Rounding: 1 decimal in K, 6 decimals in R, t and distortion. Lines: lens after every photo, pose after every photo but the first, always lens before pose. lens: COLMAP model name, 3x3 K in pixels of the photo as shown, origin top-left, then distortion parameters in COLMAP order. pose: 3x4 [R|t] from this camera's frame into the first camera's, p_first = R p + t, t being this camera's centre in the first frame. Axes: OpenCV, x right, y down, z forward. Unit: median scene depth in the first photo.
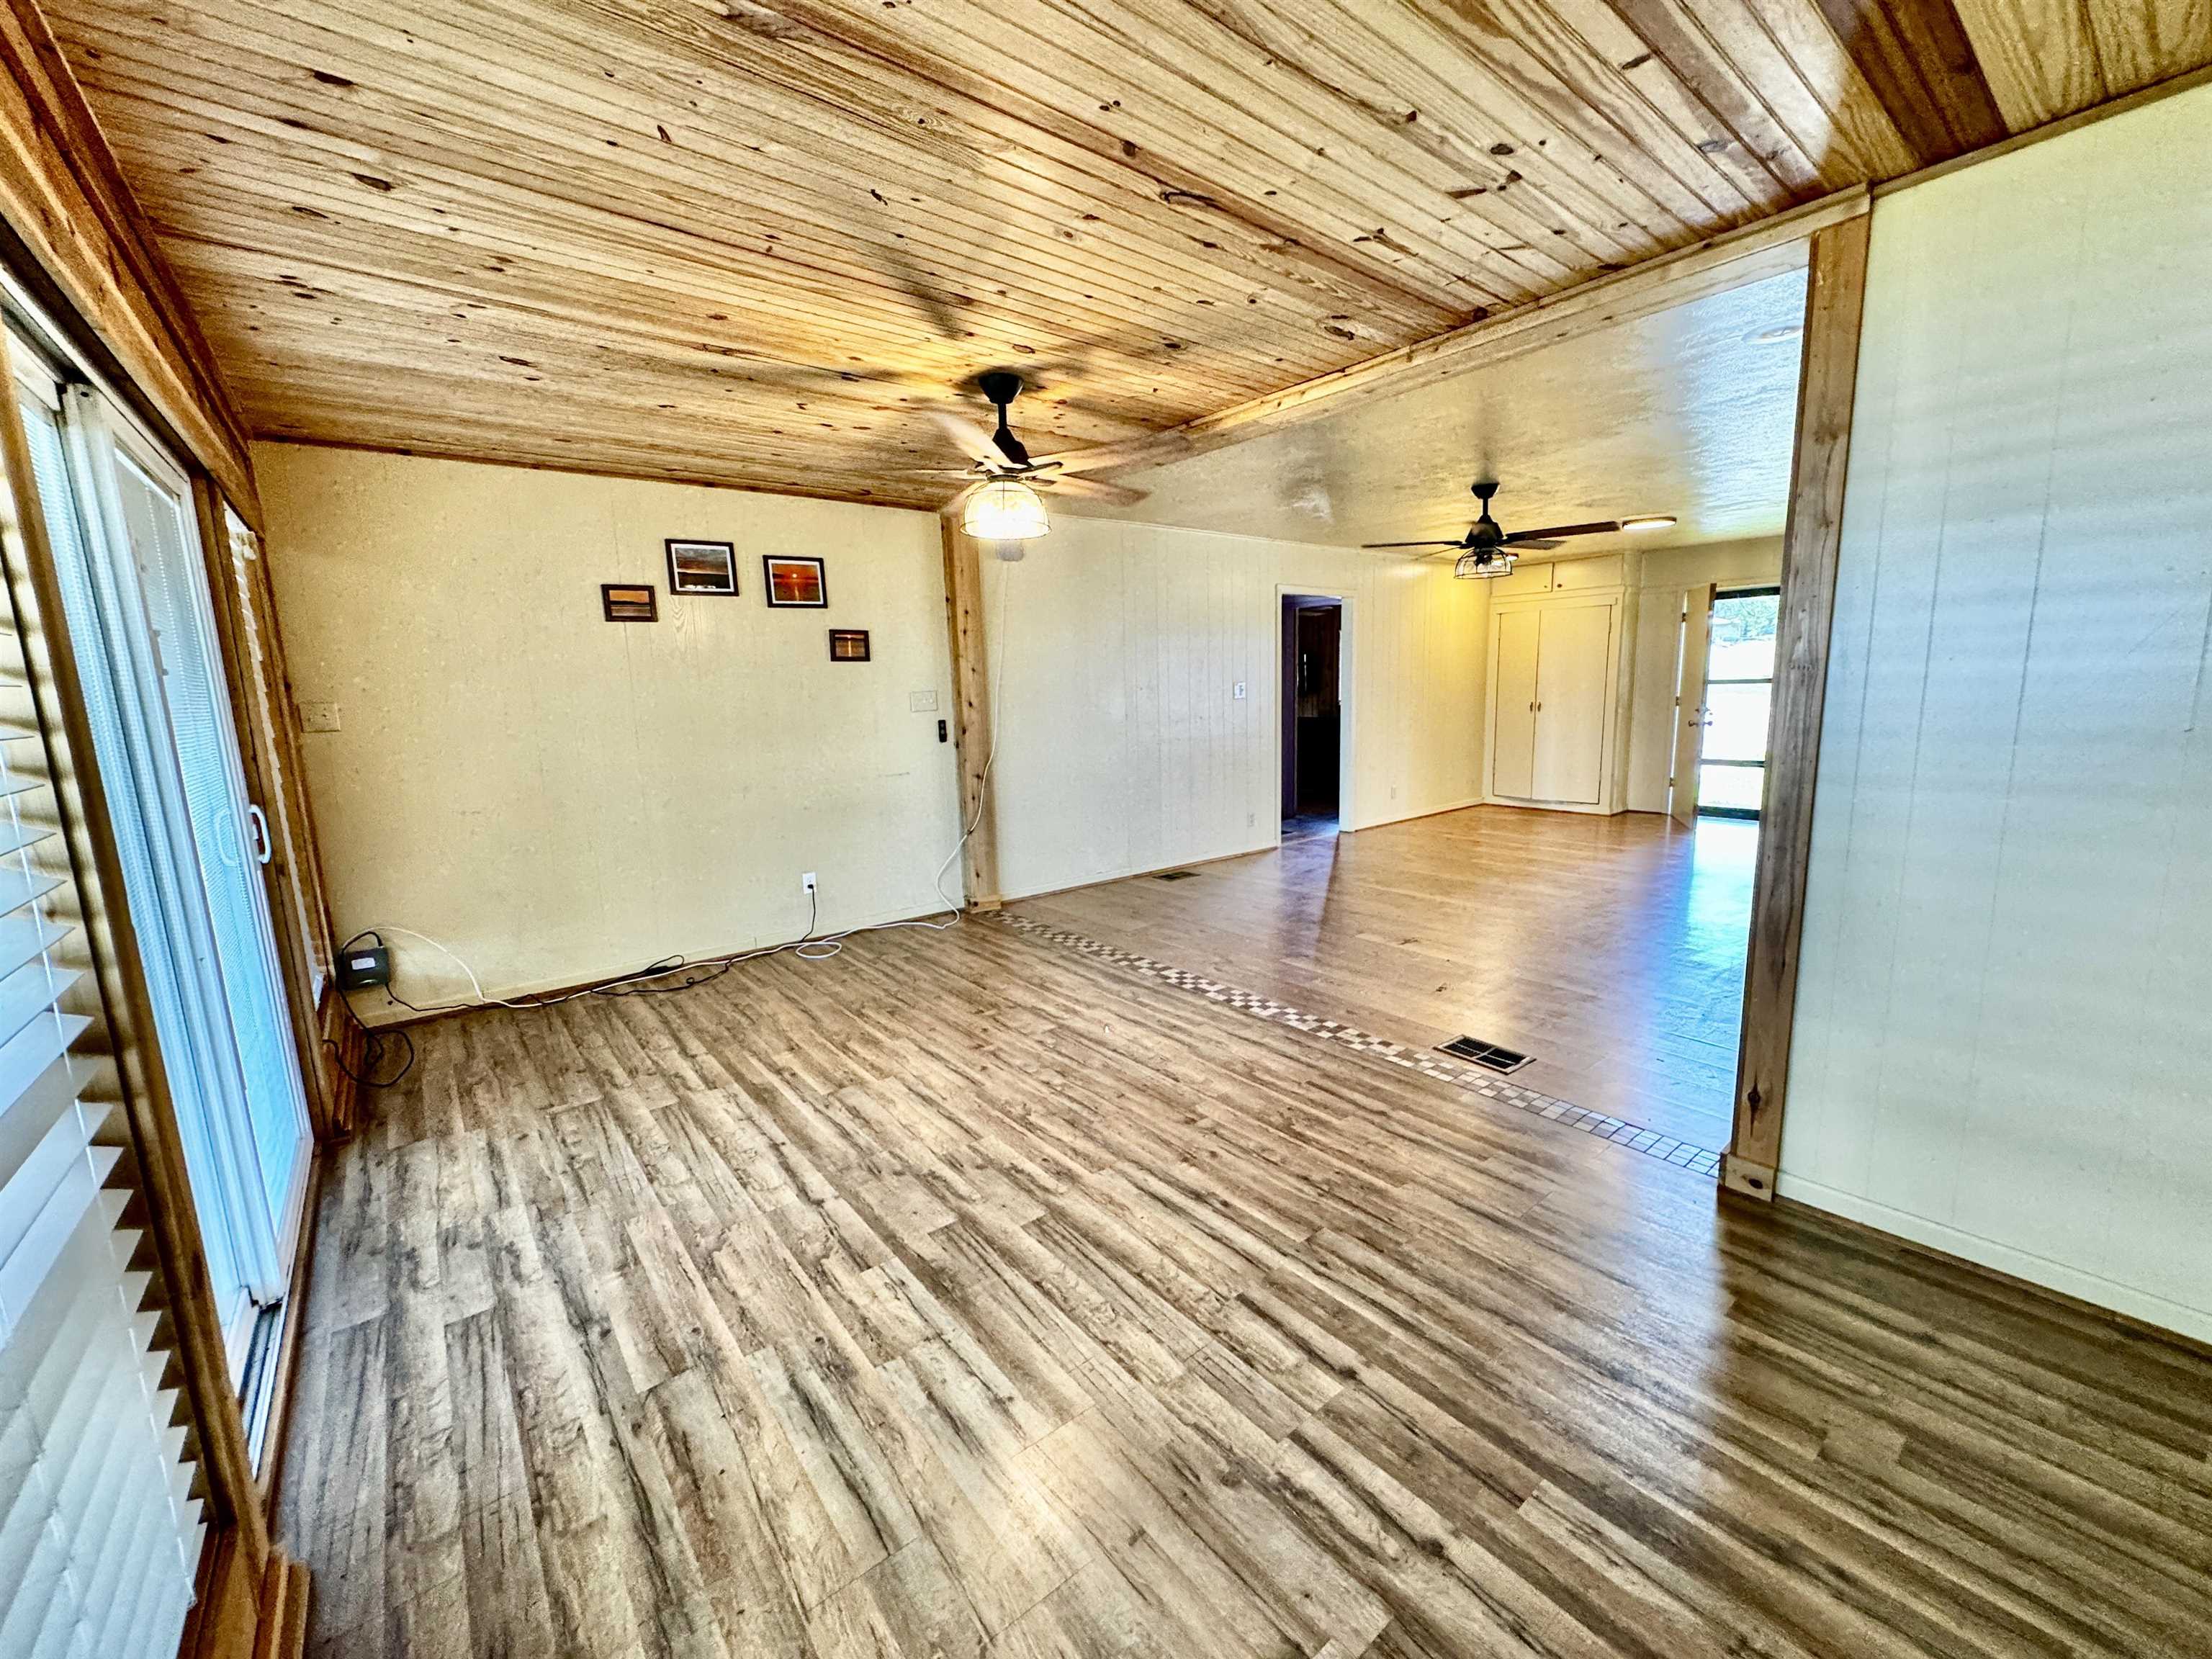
lens RADIAL K [[881.0, 0, 1103.8], [0, 881.0, 826.9], [0, 0, 1]] dist [0.001197, 0.000553]
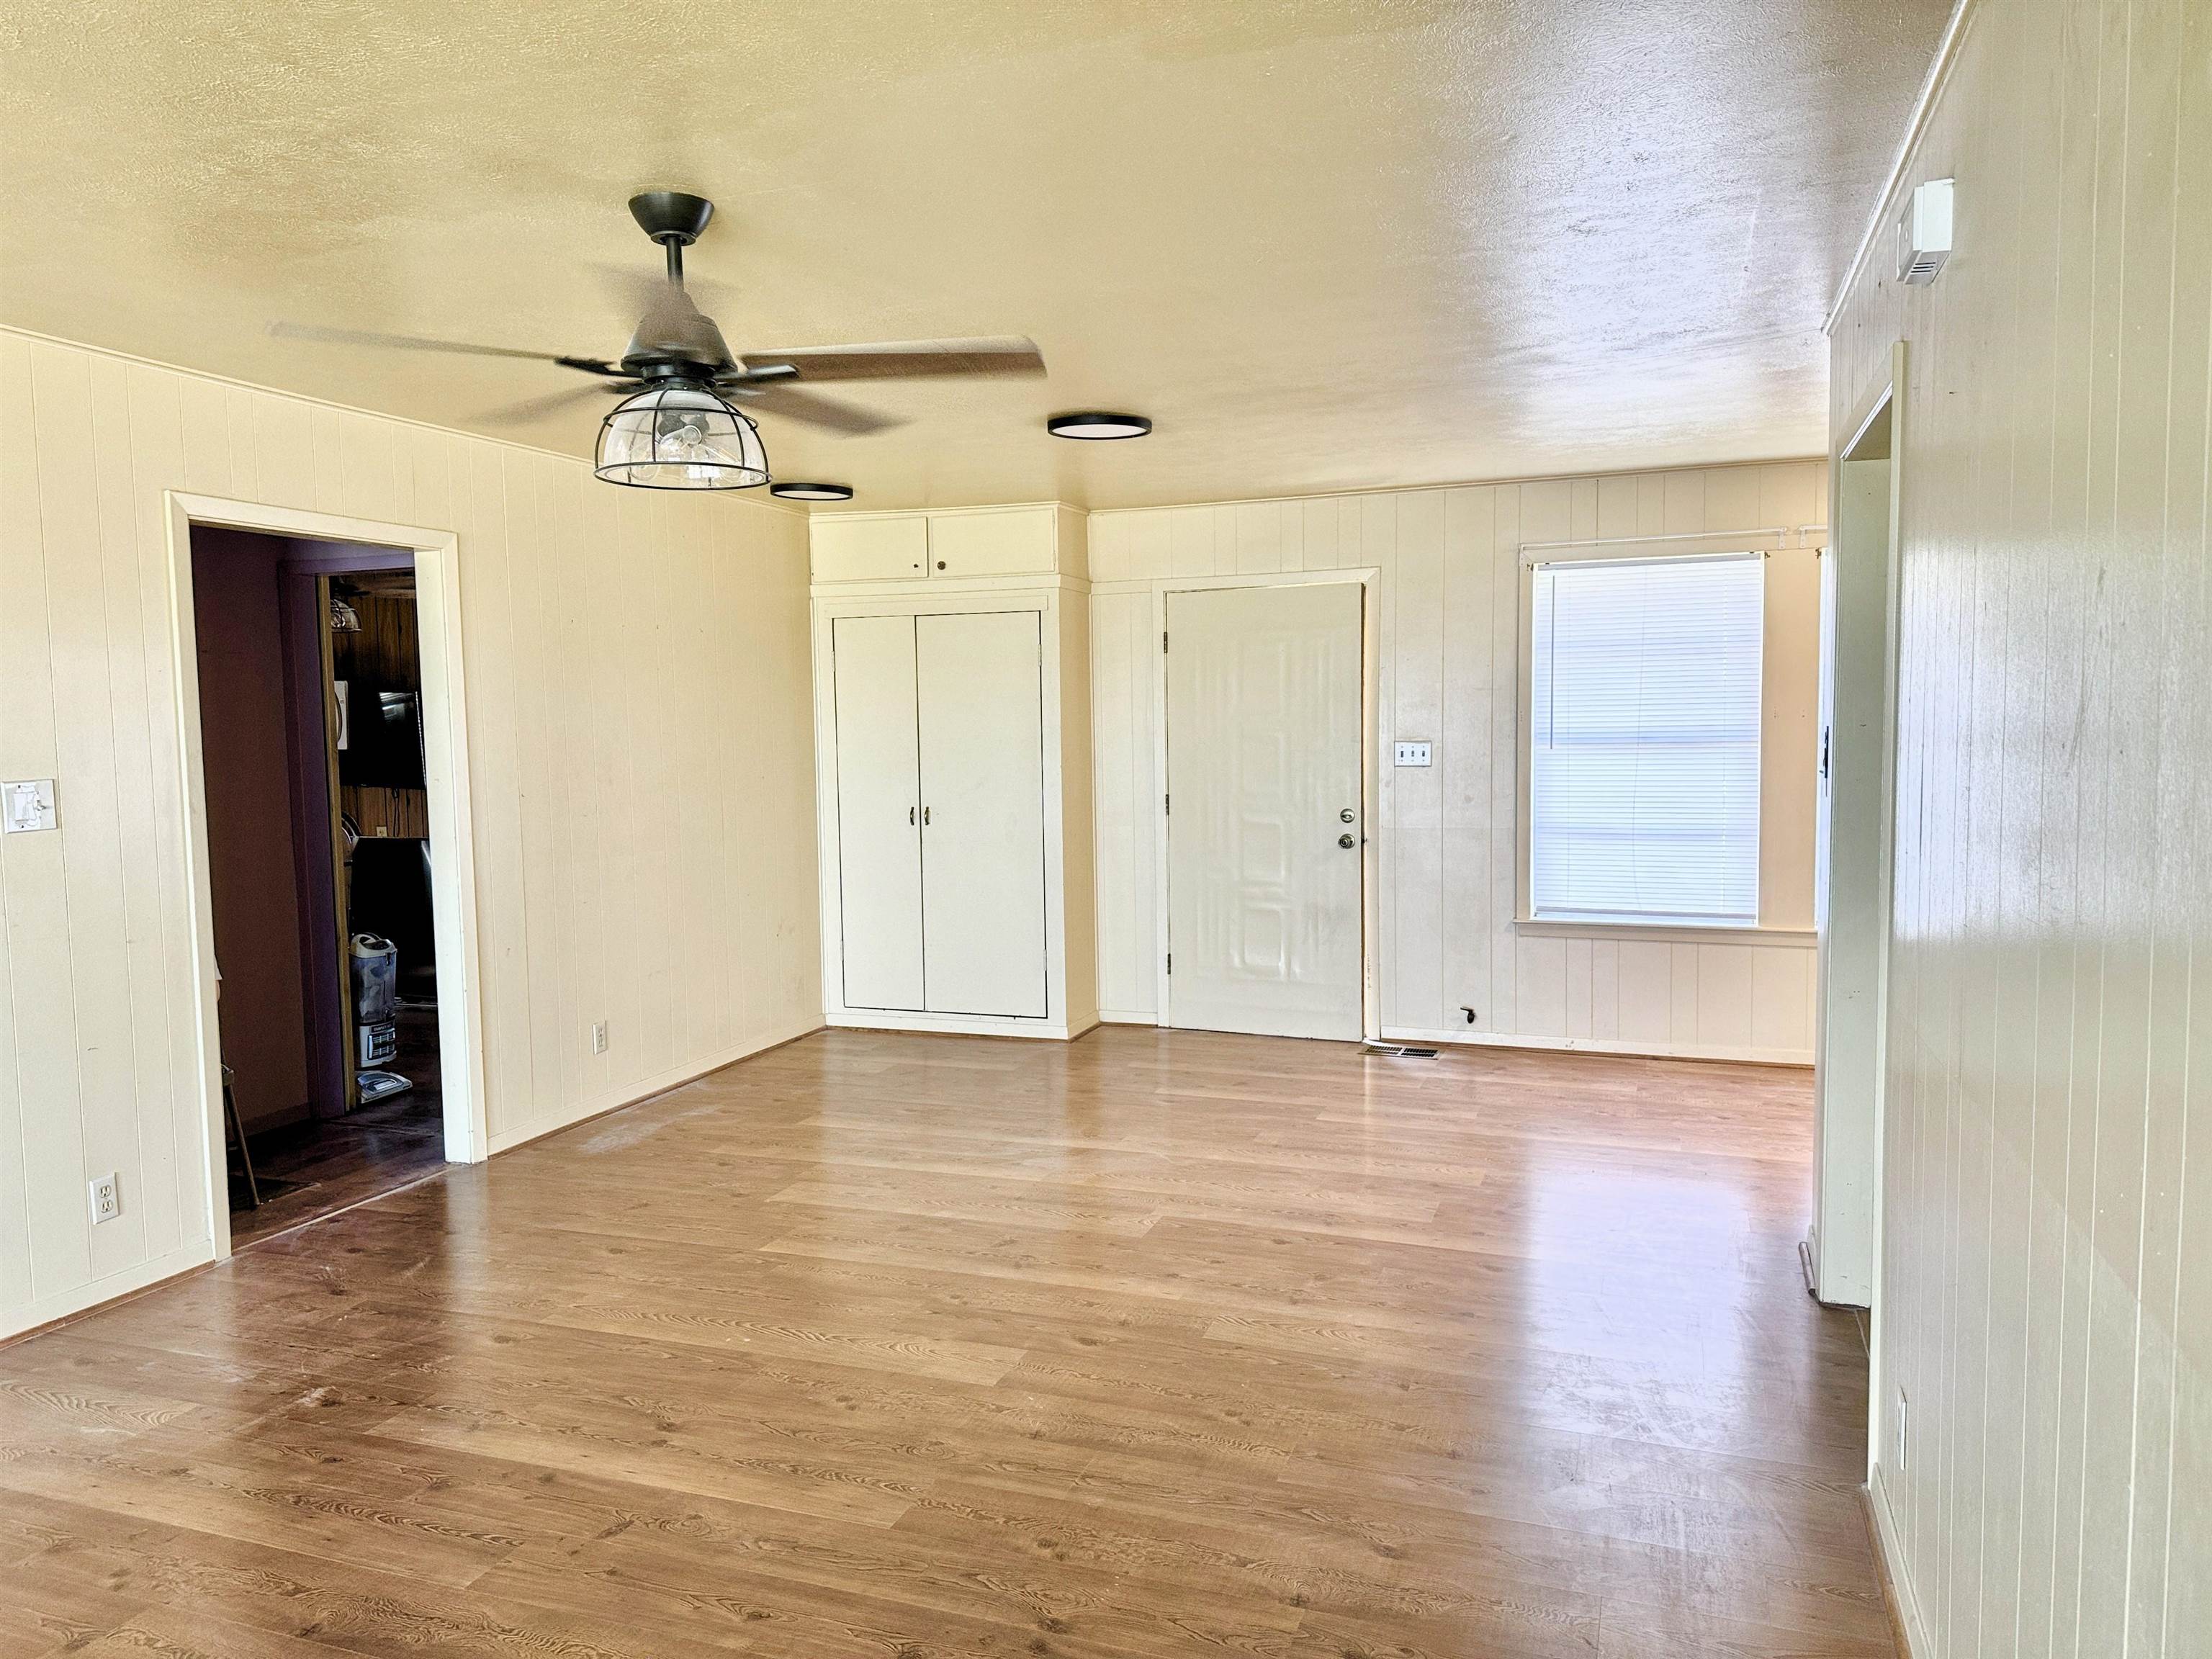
lens RADIAL K [[1533.2, 0, 1106.0], [0, 1533.2, 829.5], [0, 0, 1]] dist [0.155607, -0.250845]
pose [[0.850831, -0.024624, 0.524862, 0.264186], [0.078508, 0.993646, -0.080649, -0.100186], [-0.519541, 0.109825, 0.847358, 0.458310]]
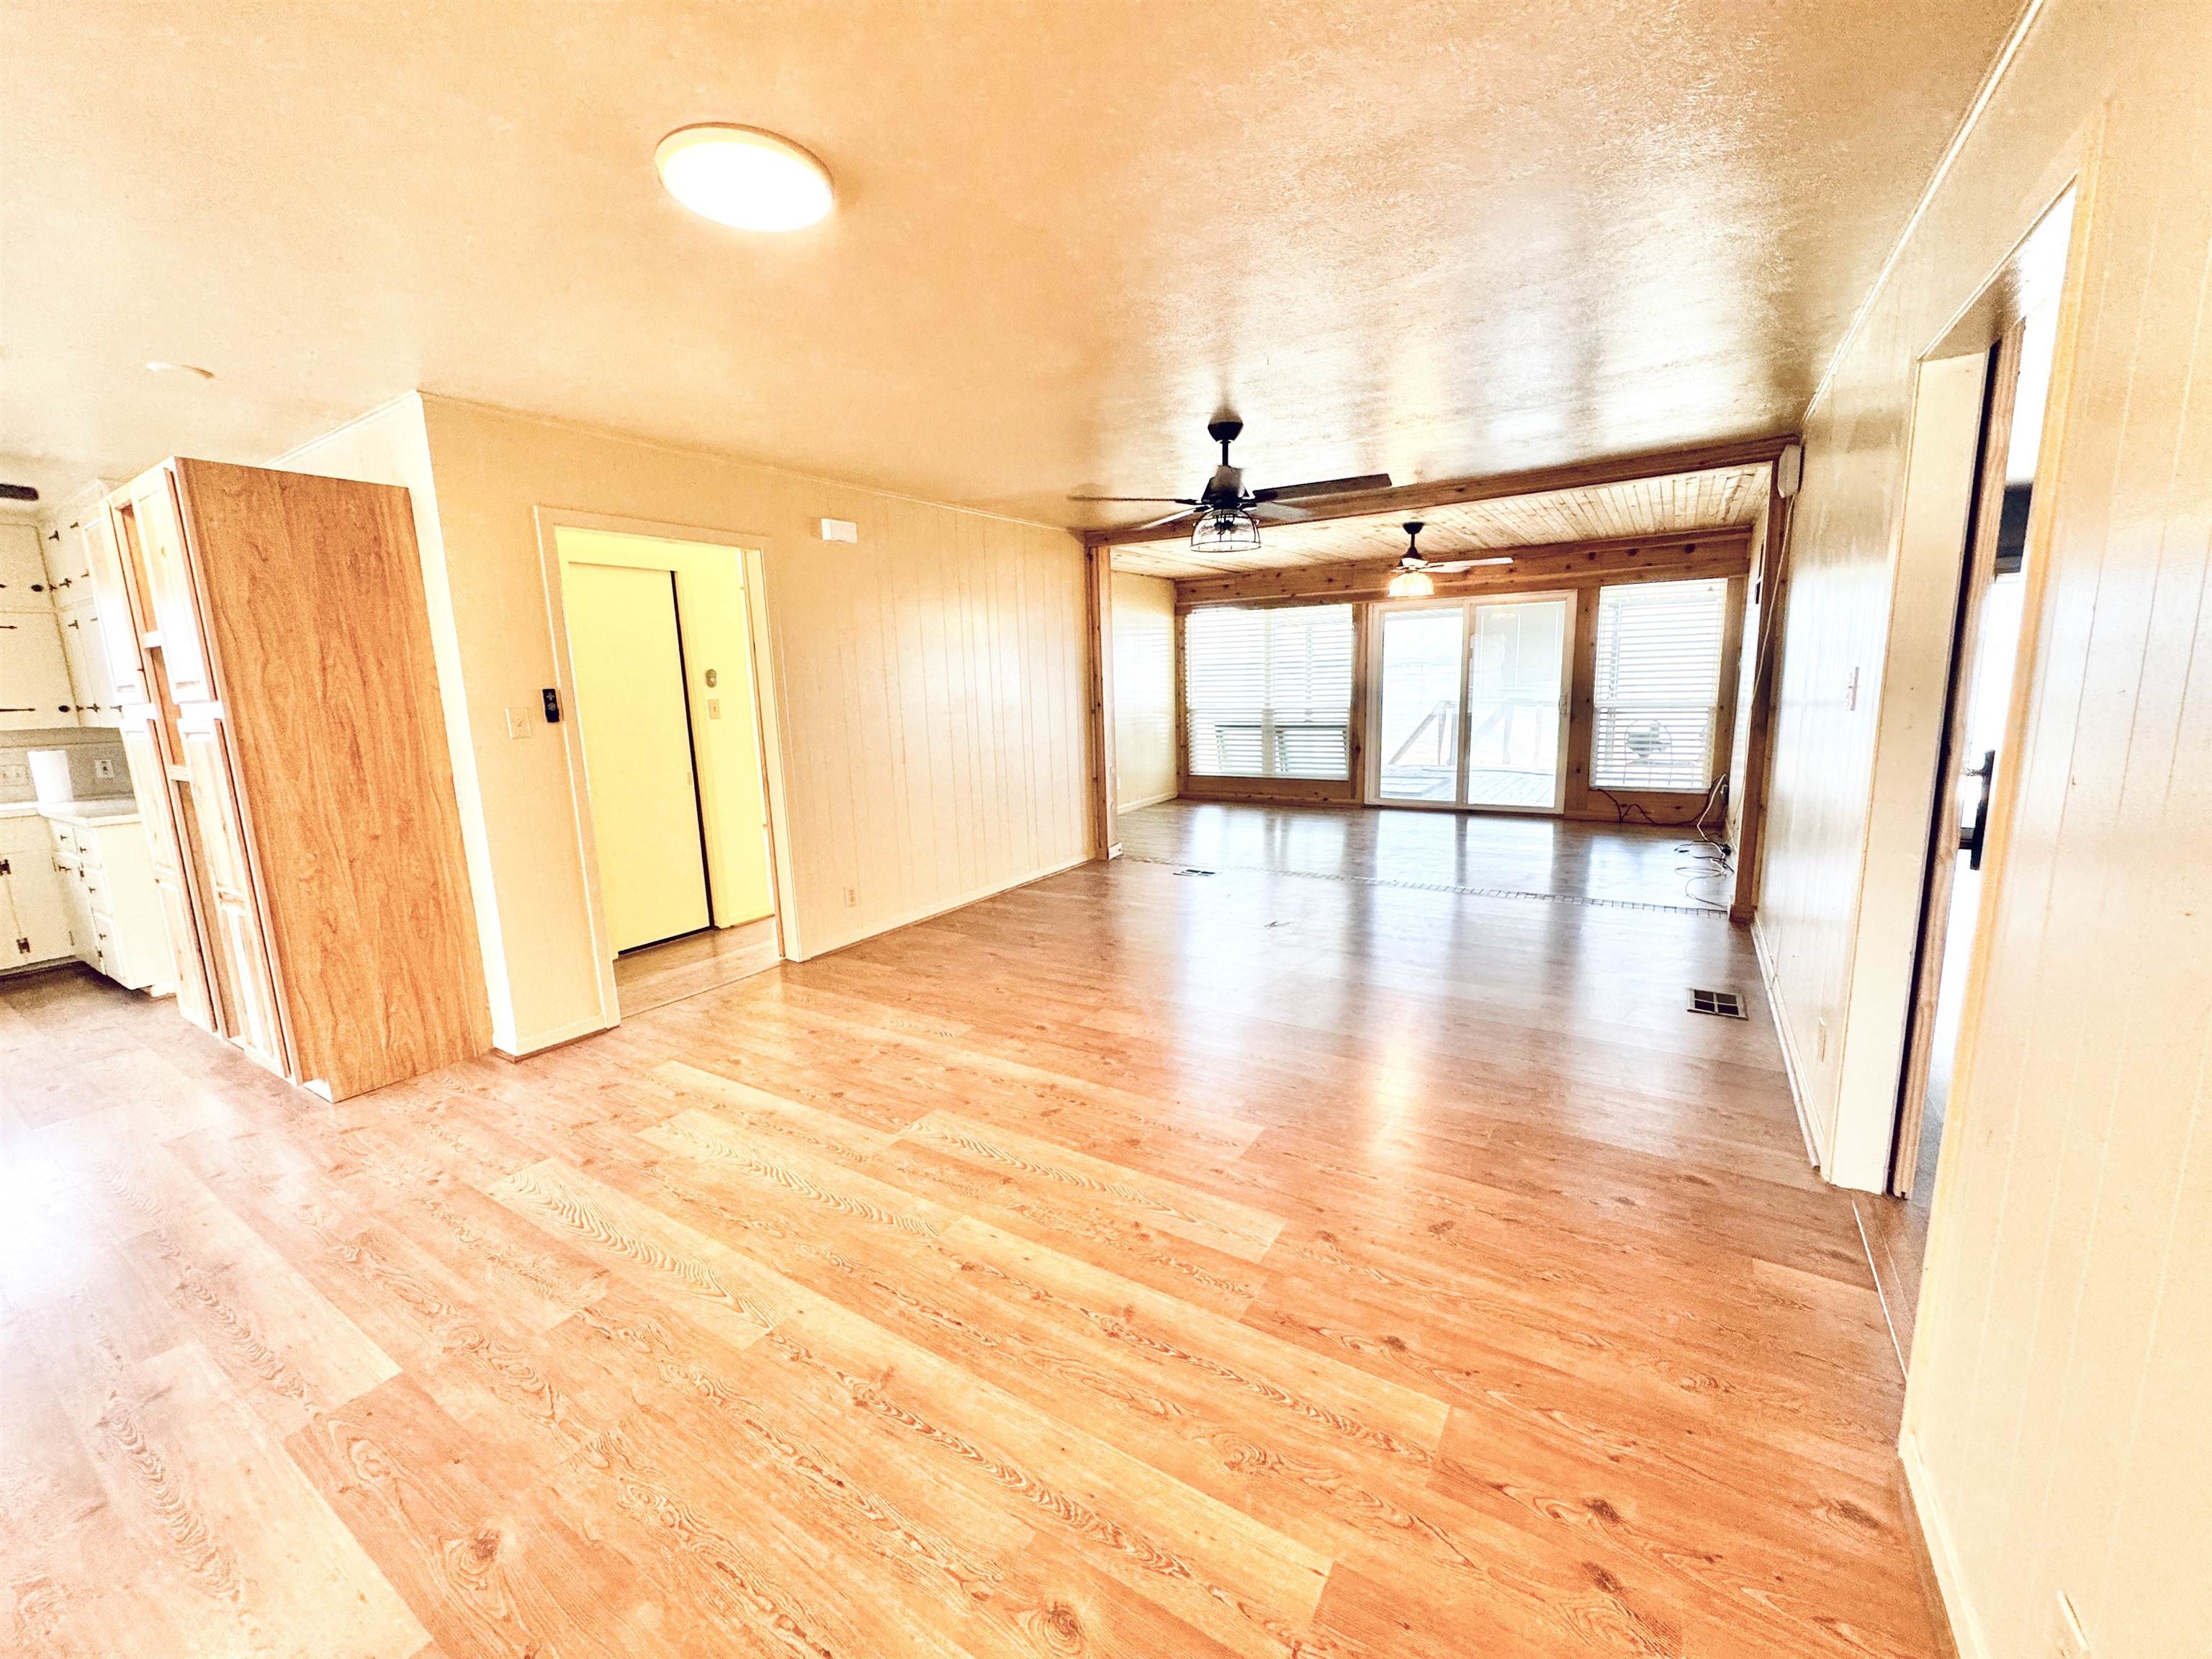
lens RADIAL K [[881.0, 0, 1103.8], [0, 881.0, 826.9], [0, 0, 1]] dist [0.001197, 0.000553]
pose [[-0.945060, 0.110808, -0.307545, 0.816459], [0.005428, 0.945988, 0.324156, -0.315162], [0.326853, 0.304678, -0.894616, 1.780424]]
